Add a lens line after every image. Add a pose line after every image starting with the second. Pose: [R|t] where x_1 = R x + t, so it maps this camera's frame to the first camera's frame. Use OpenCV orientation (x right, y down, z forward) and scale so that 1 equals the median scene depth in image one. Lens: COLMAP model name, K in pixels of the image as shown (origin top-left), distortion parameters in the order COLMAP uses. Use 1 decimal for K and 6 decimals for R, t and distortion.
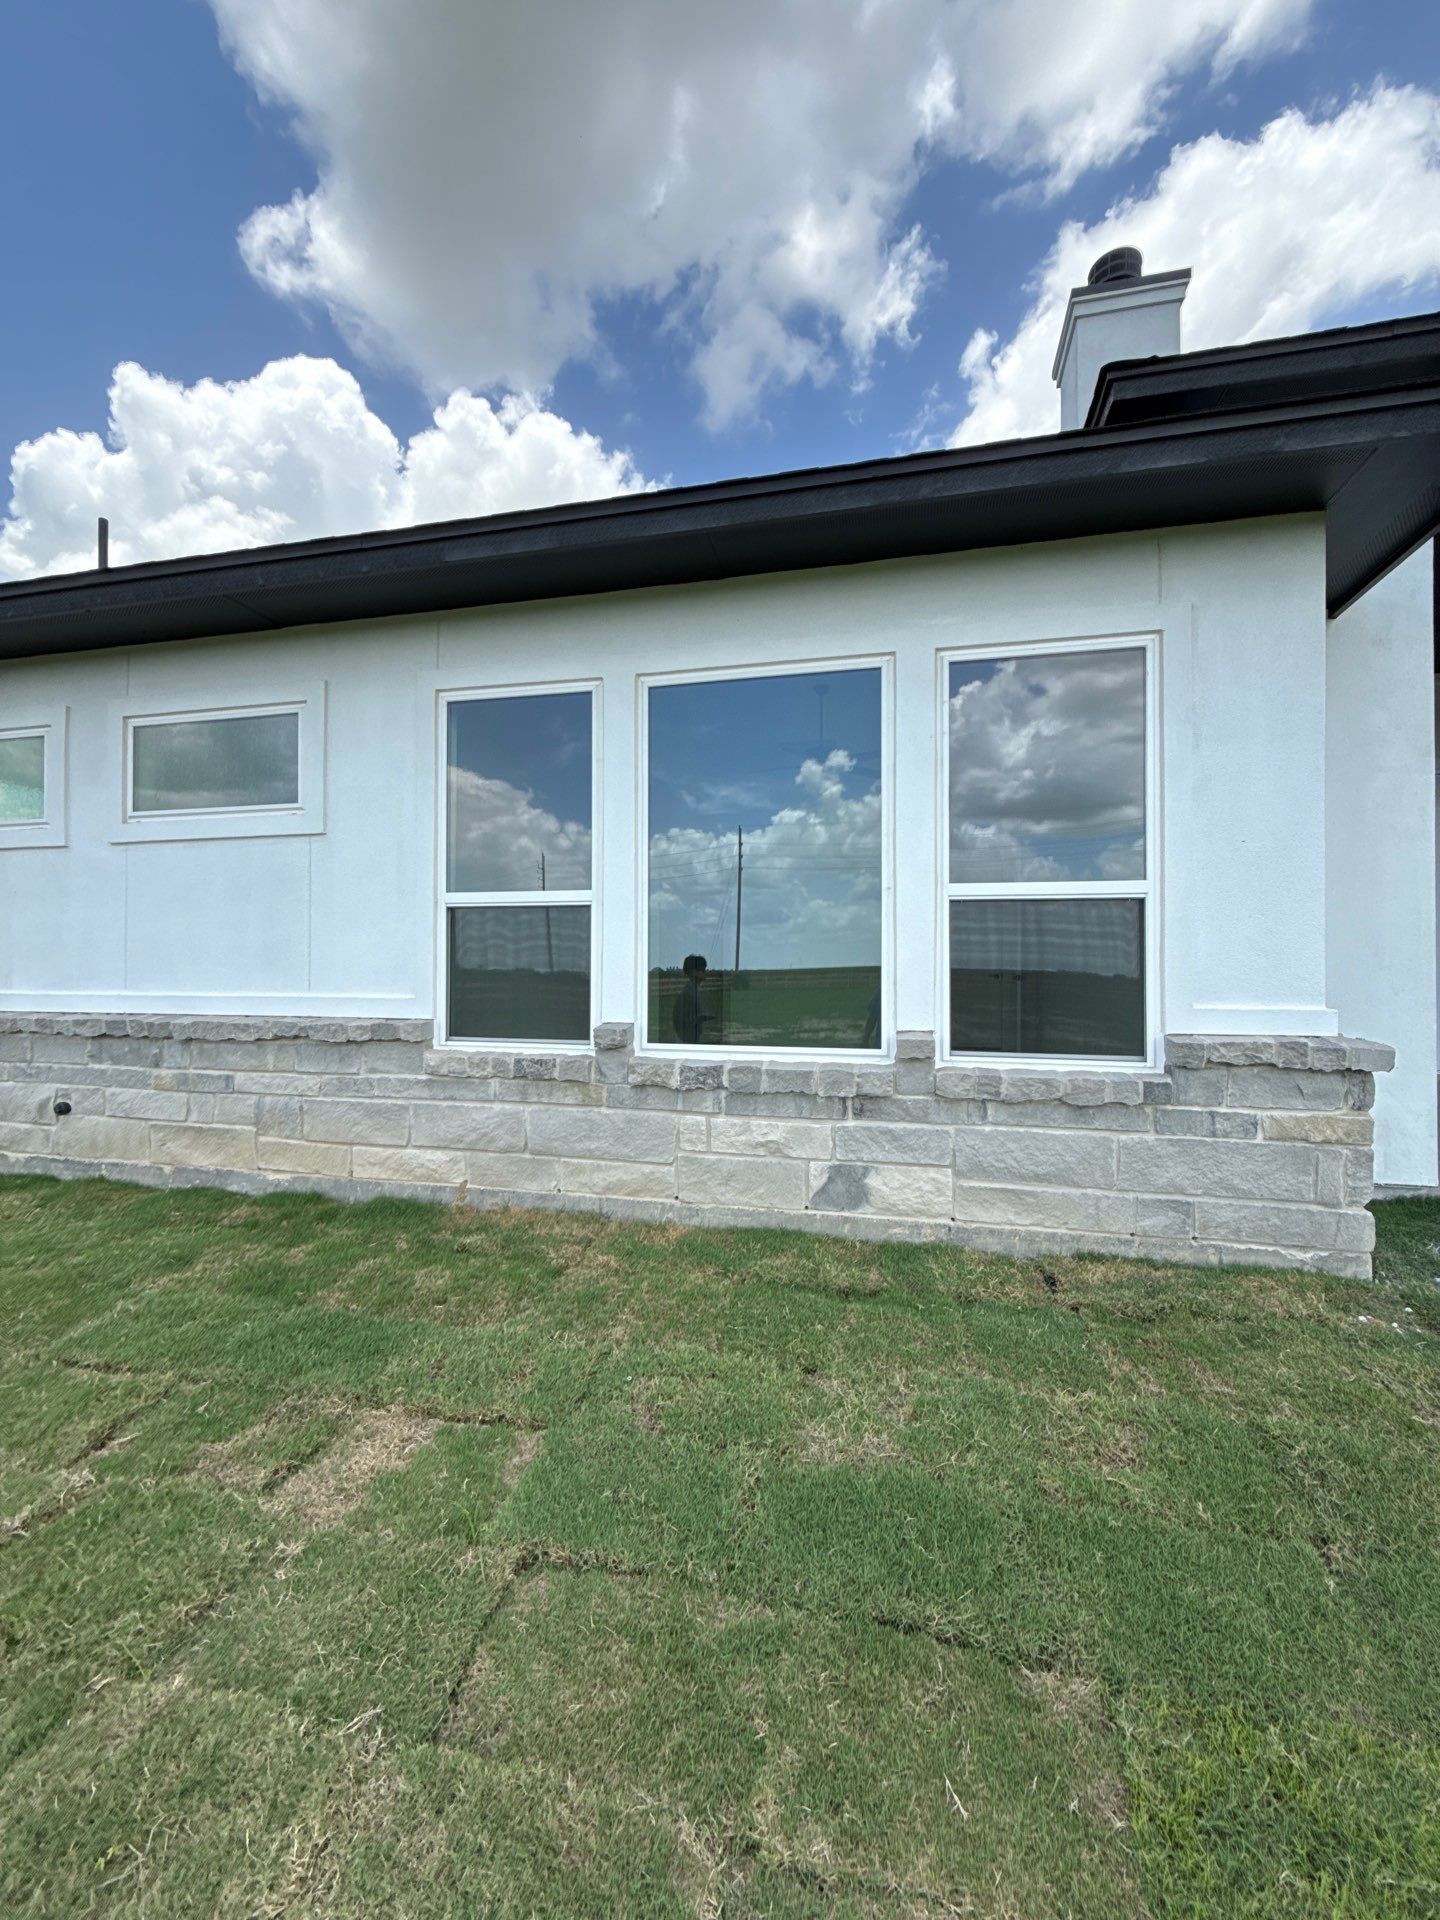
lens RADIAL K [[781.3, 0, 716.9], [0, 781.3, 961.6], [0, 0, 1]] dist [-0.000901, -0.000341]
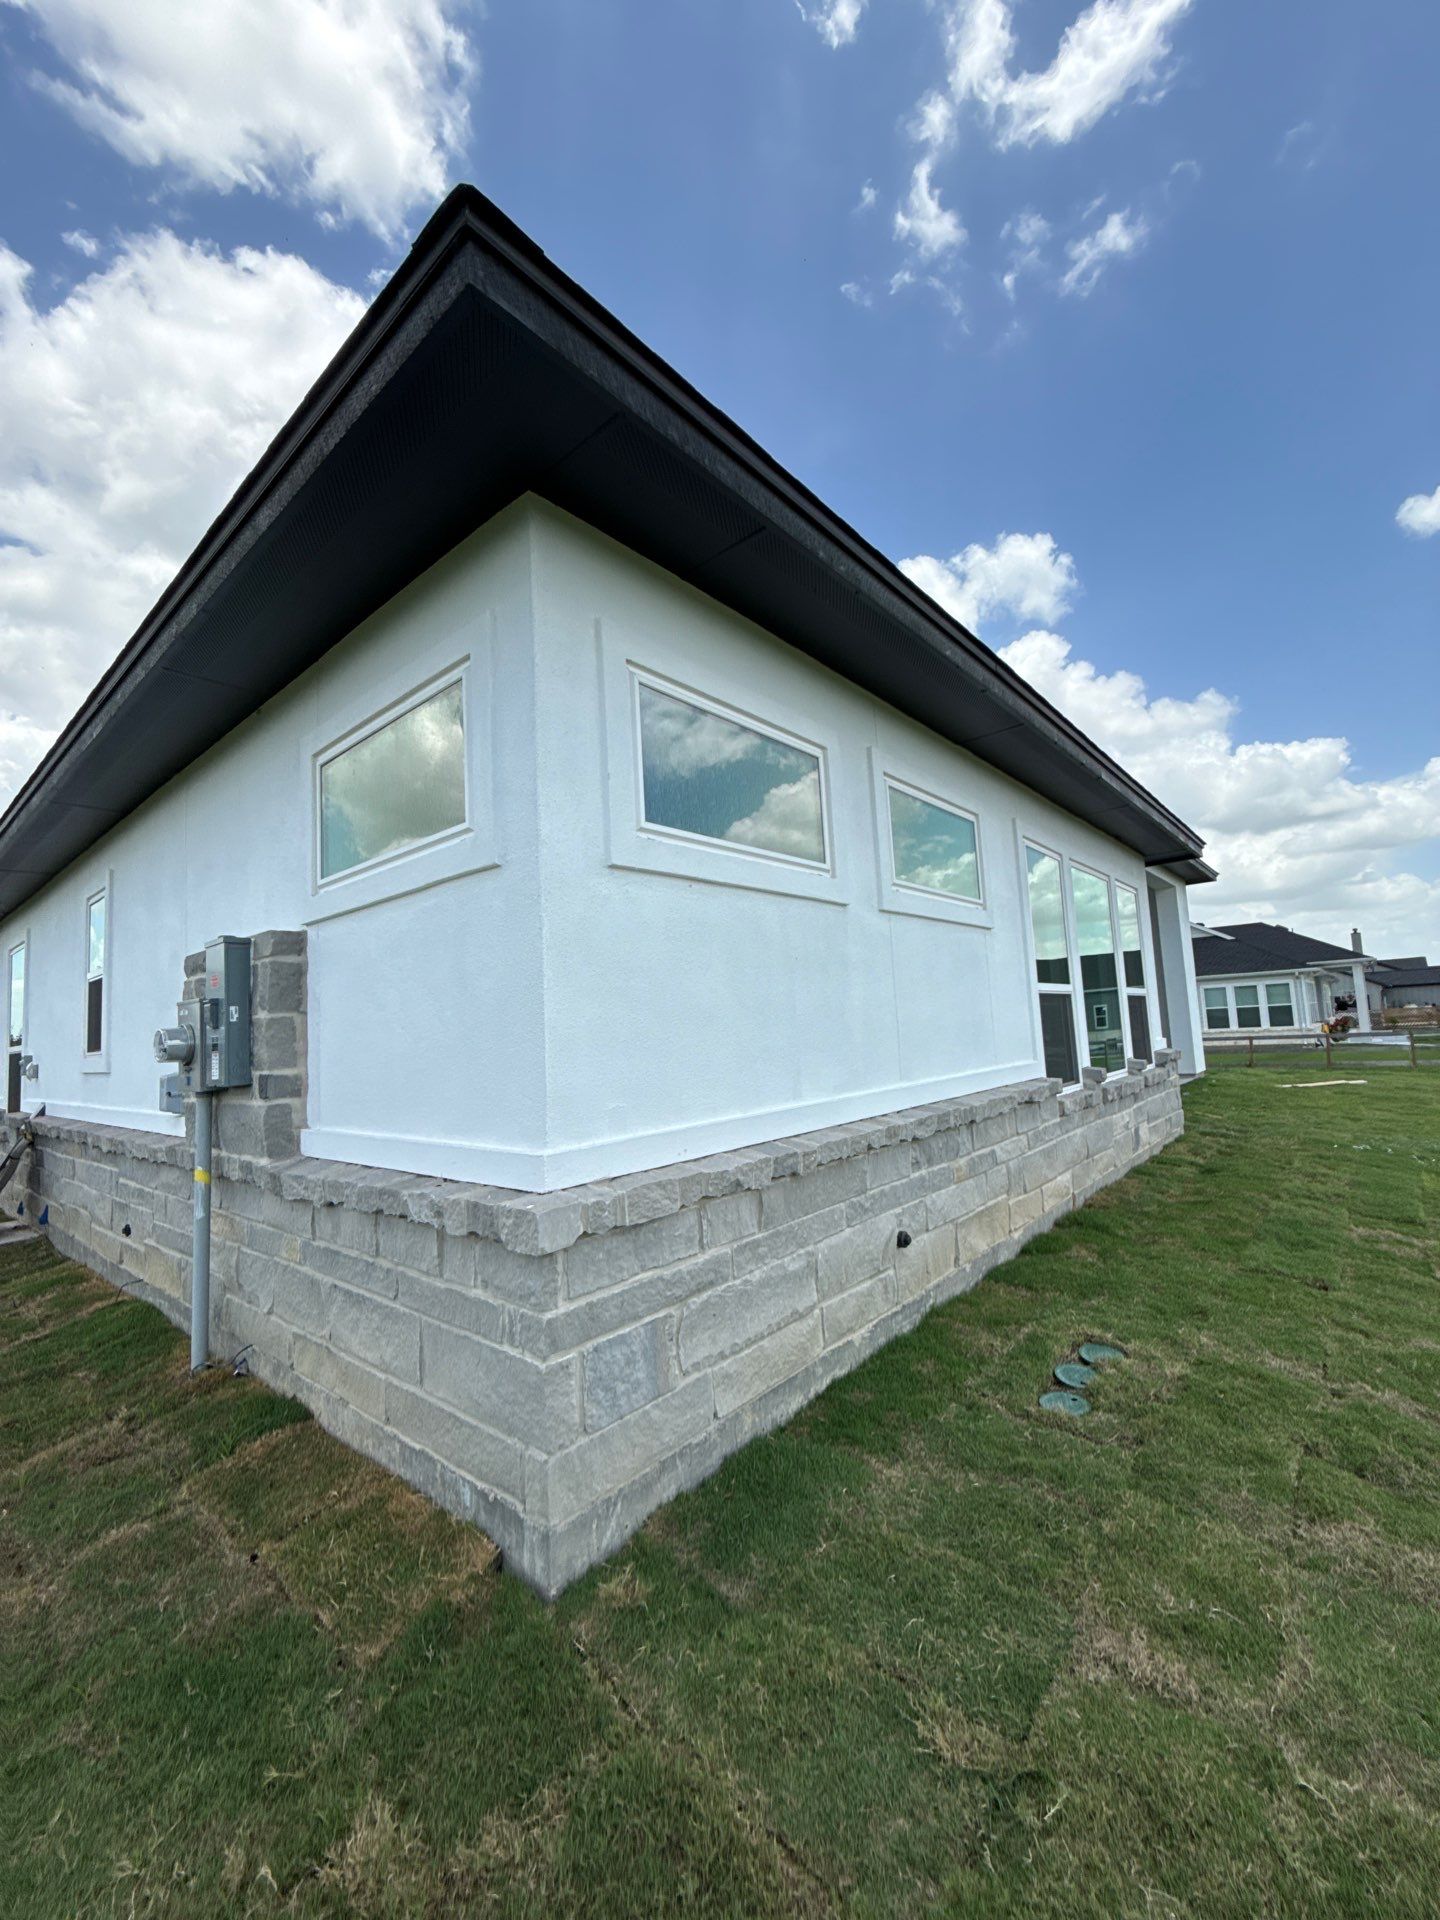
lens RADIAL K [[781.3, 0, 735.6], [0, 781.3, 953.5], [0, 0, 1]] dist [-0.000901, -0.000341]
pose [[0.453967, 0.063056, 0.888785, -1.619386], [0.045426, 0.994558, -0.093763, -0.030788], [-0.889860, 0.082939, 0.448632, 0.768576]]
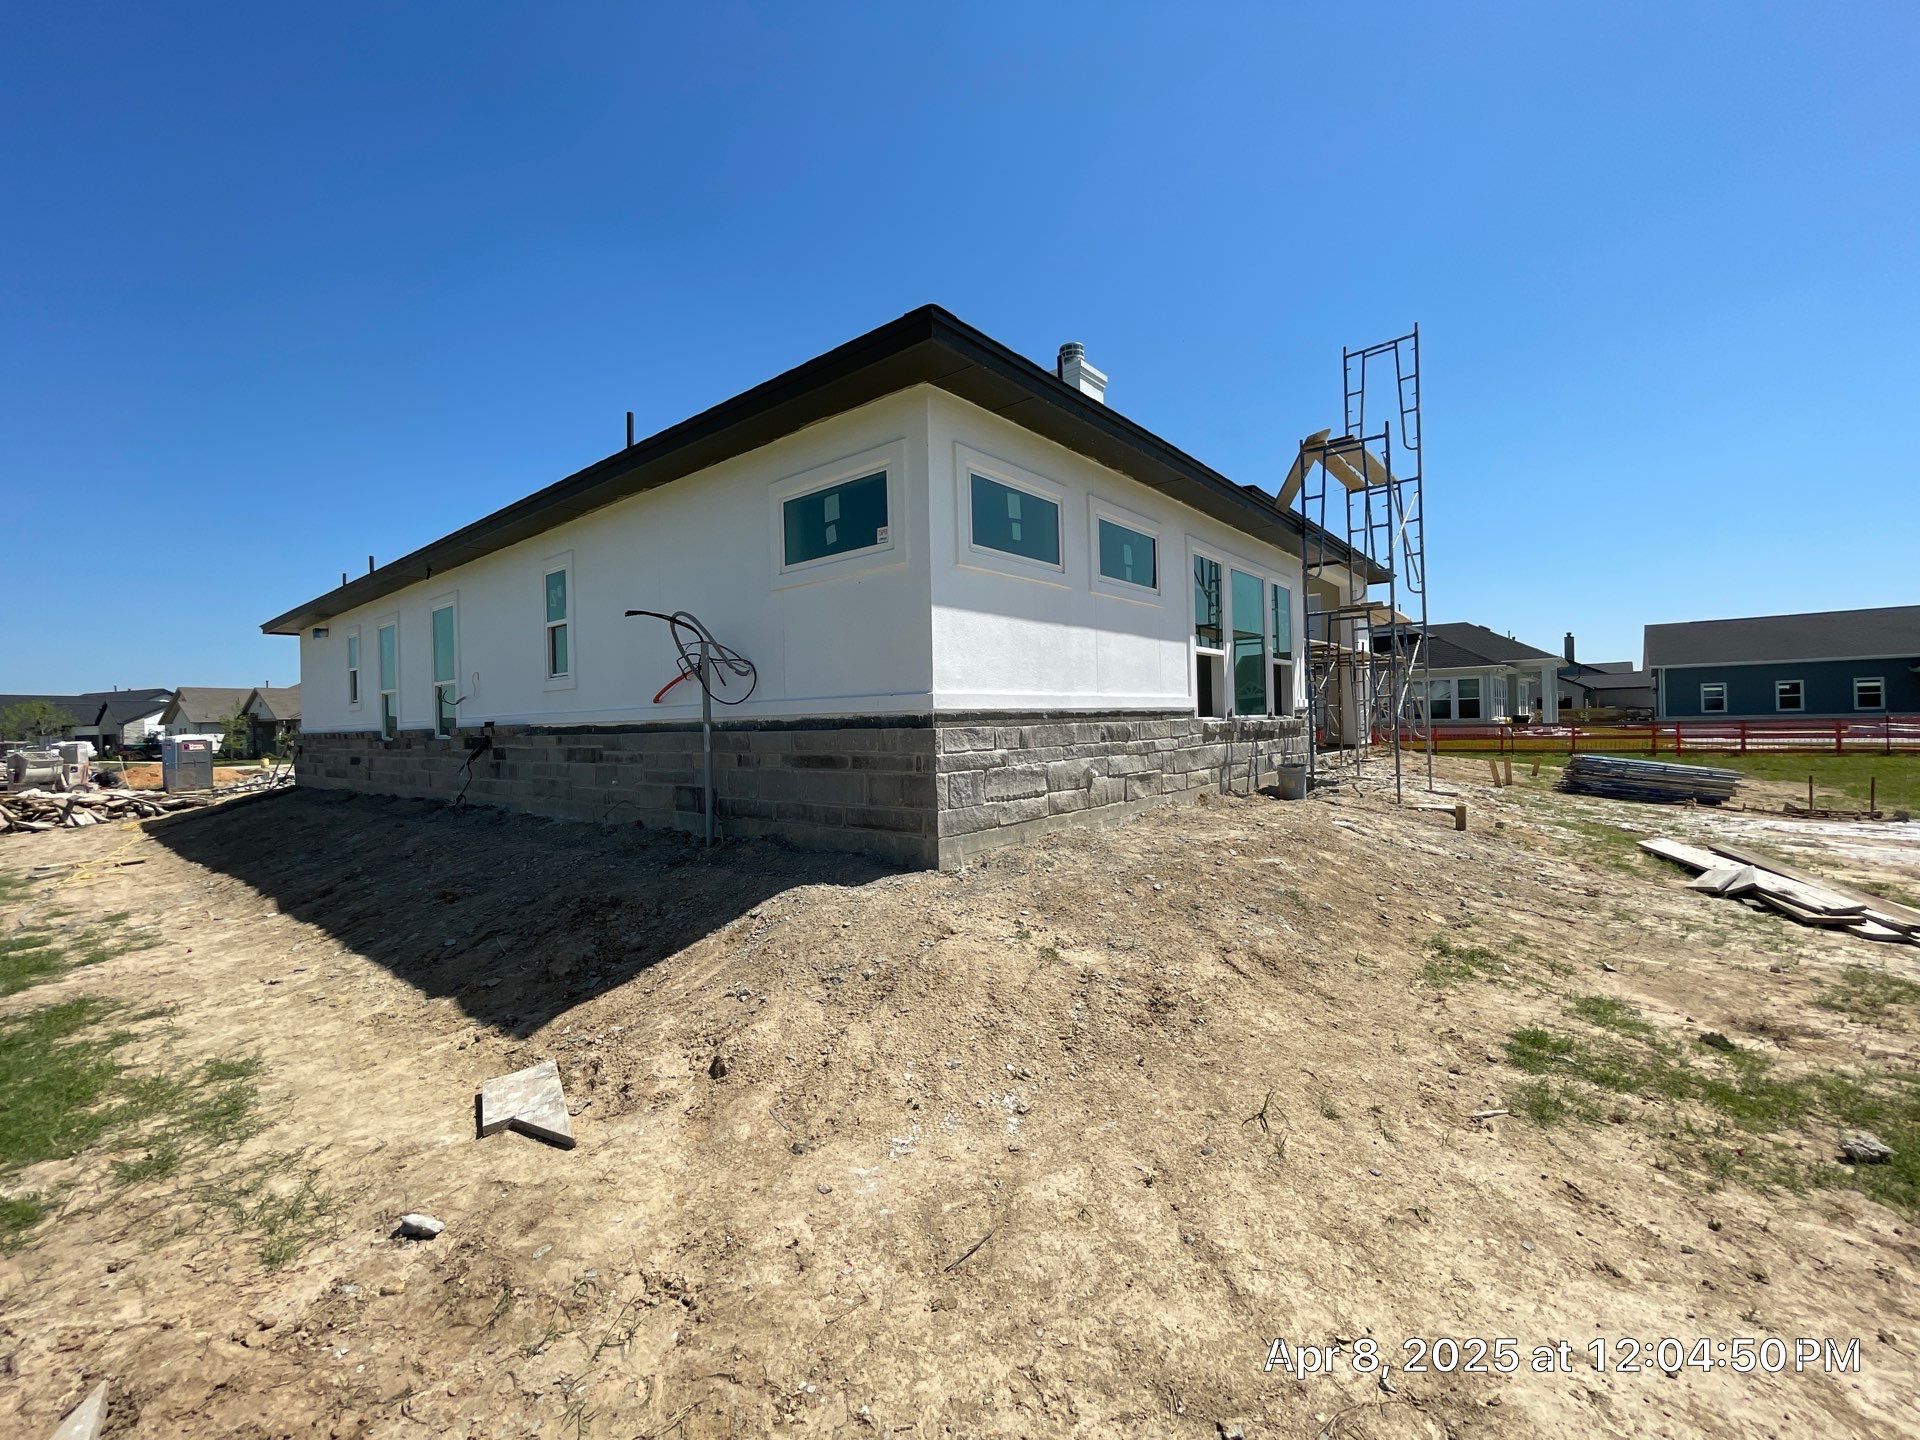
lens RADIAL K [[781.3, 0, 972.8], [0, 781.3, 718.5], [0, 0, 1]] dist [-0.000901, -0.000341]
pose [[0.440583, -0.012574, 0.897624, -2.216115], [0.016653, 0.999844, 0.005832, 0.073450], [-0.897557, 0.012379, 0.440724, 0.558632]]
